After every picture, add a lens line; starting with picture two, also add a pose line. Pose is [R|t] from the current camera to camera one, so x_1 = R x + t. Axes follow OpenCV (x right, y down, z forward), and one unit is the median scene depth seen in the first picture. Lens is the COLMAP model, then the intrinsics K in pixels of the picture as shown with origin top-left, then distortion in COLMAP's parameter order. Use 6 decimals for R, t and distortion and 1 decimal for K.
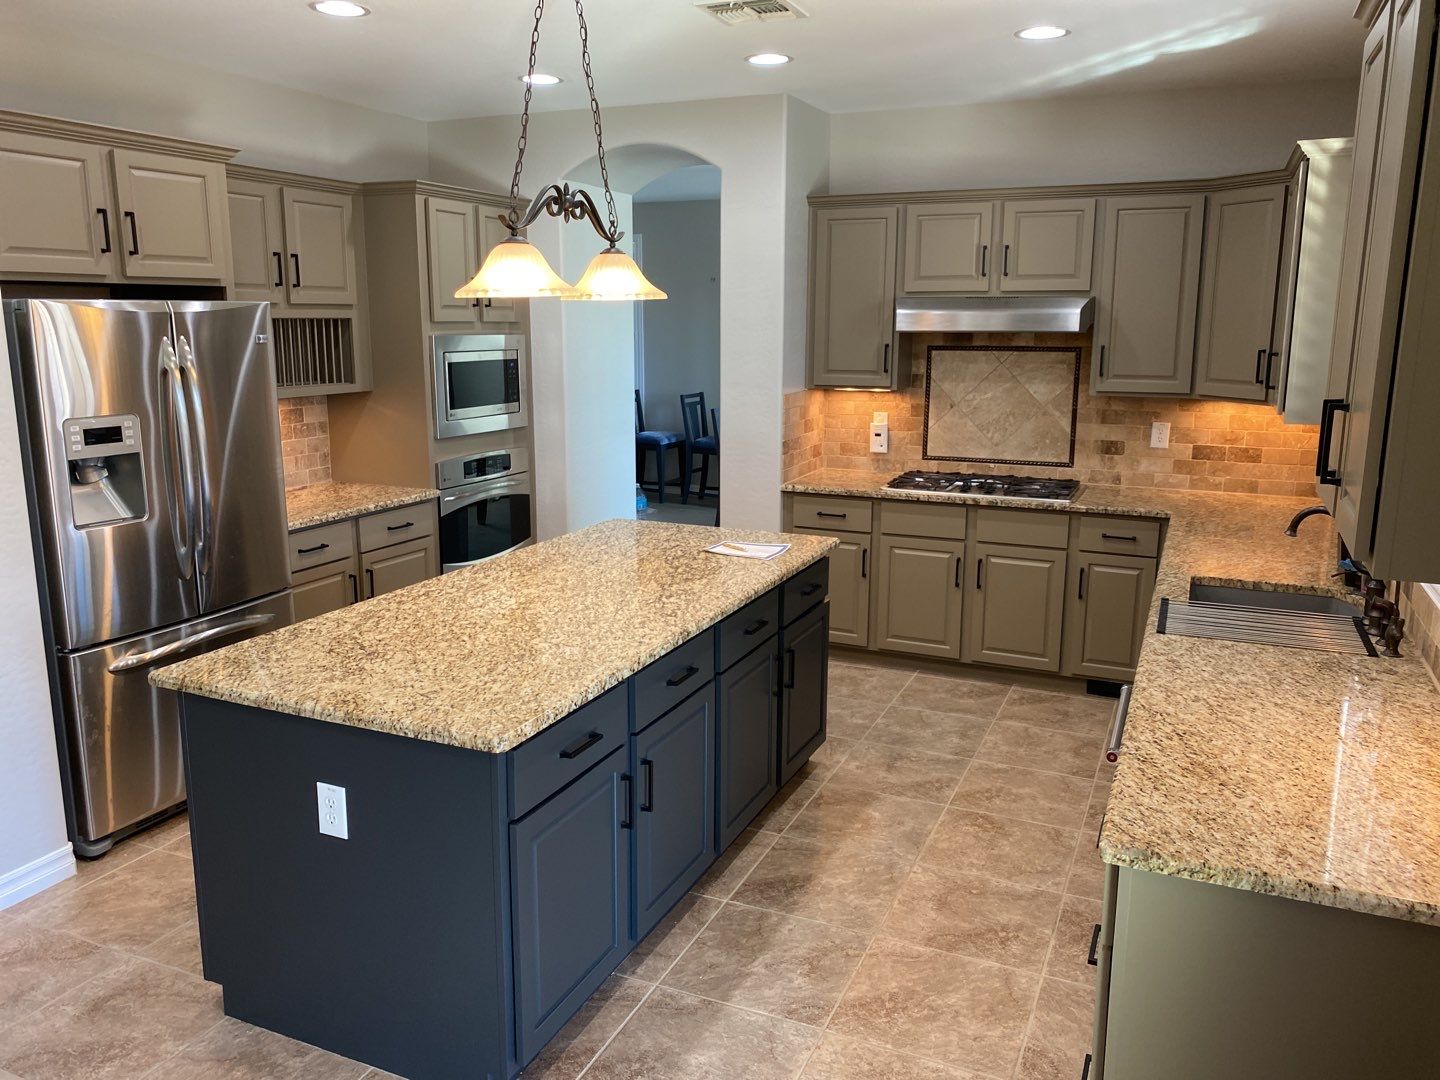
lens RADIAL K [[1087.6, 0, 724.2], [0, 1087.6, 532.4], [0, 0, 1]] dist [0.151862, -0.397149]
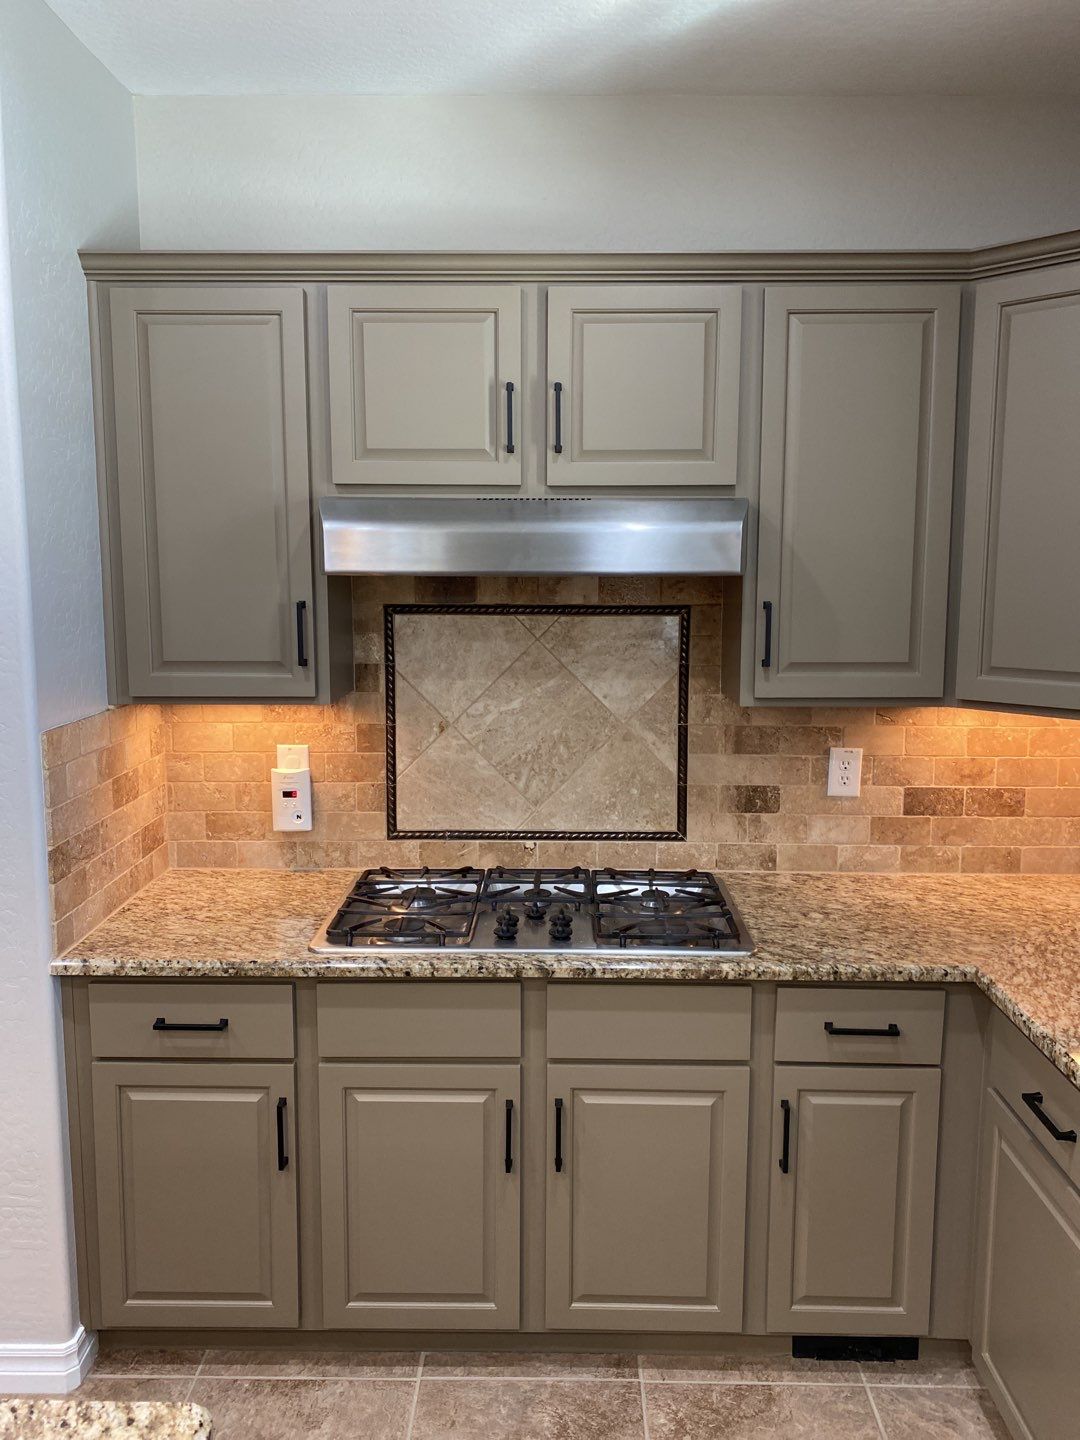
lens RADIAL K [[1087.6, 0, 543.6], [0, 1087.6, 711.7], [0, 0, 1]] dist [0.151862, -0.397149]
pose [[0.922023, -0.053042, 0.383485, 0.069977], [0.077067, 0.995891, -0.047549, -0.103120], [-0.379387, 0.073395, 0.922322, 0.579529]]
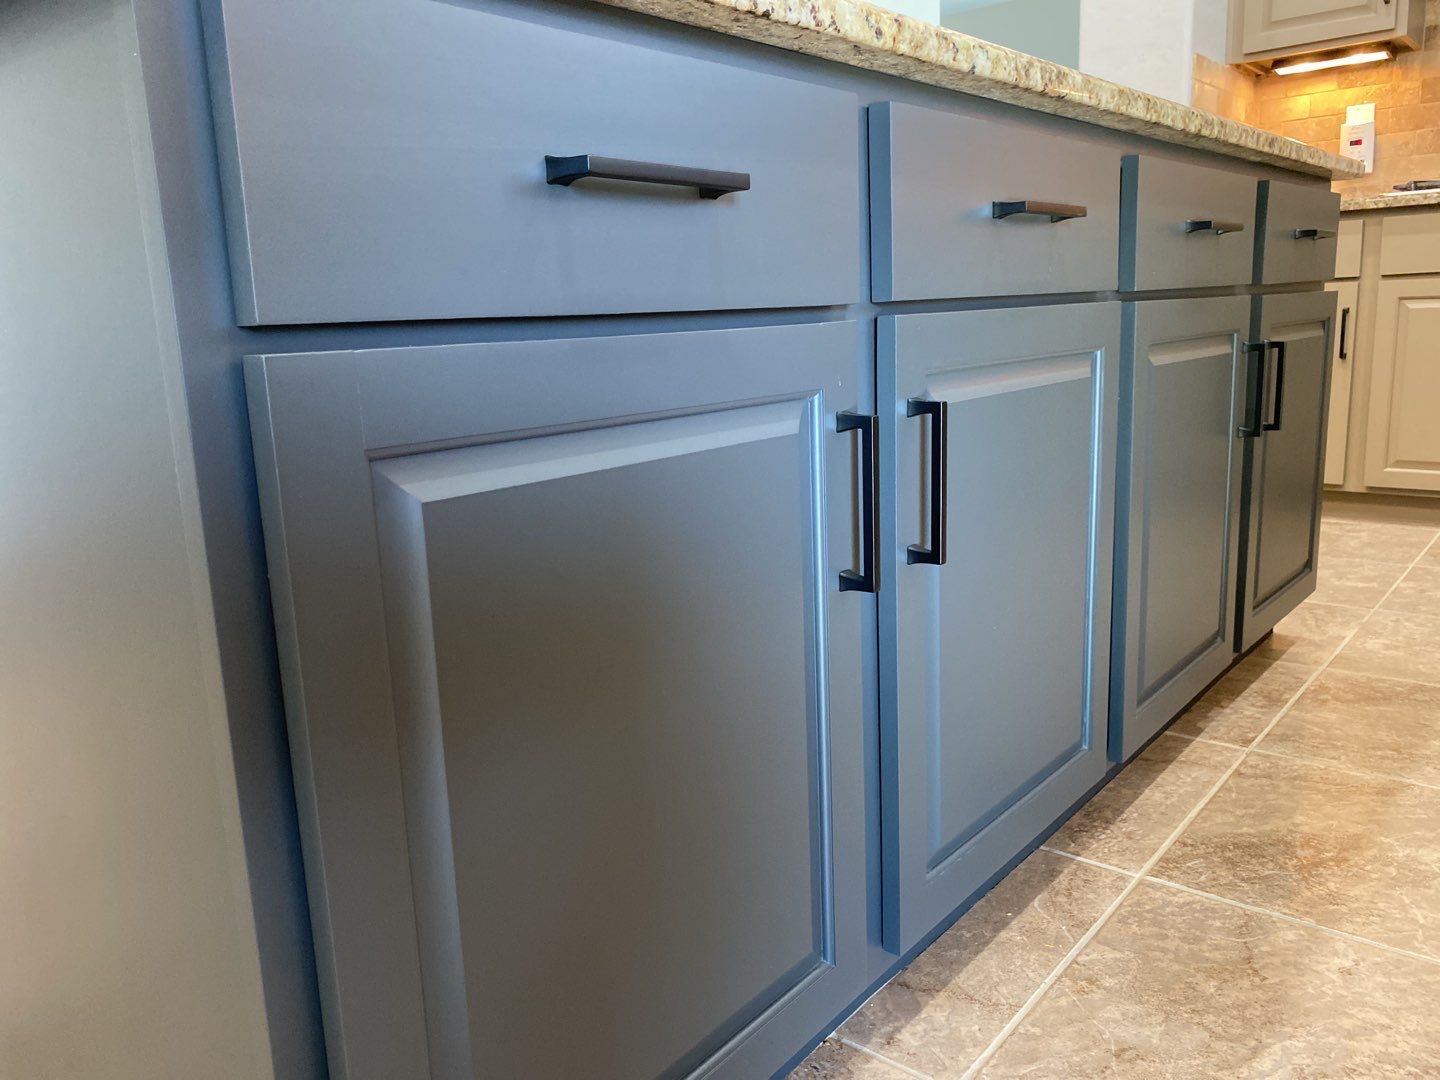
lens RADIAL K [[1102.2, 0, 740.3], [0, 1102.2, 516.6], [0, 0, 1]] dist [0.026343, -0.005220]
pose [[0.963741, 0.008876, -0.266692, -0.019827], [-0.010385, 0.999937, -0.004248, 0.131495], [0.266638, 0.006863, 0.963772, 0.363076]]
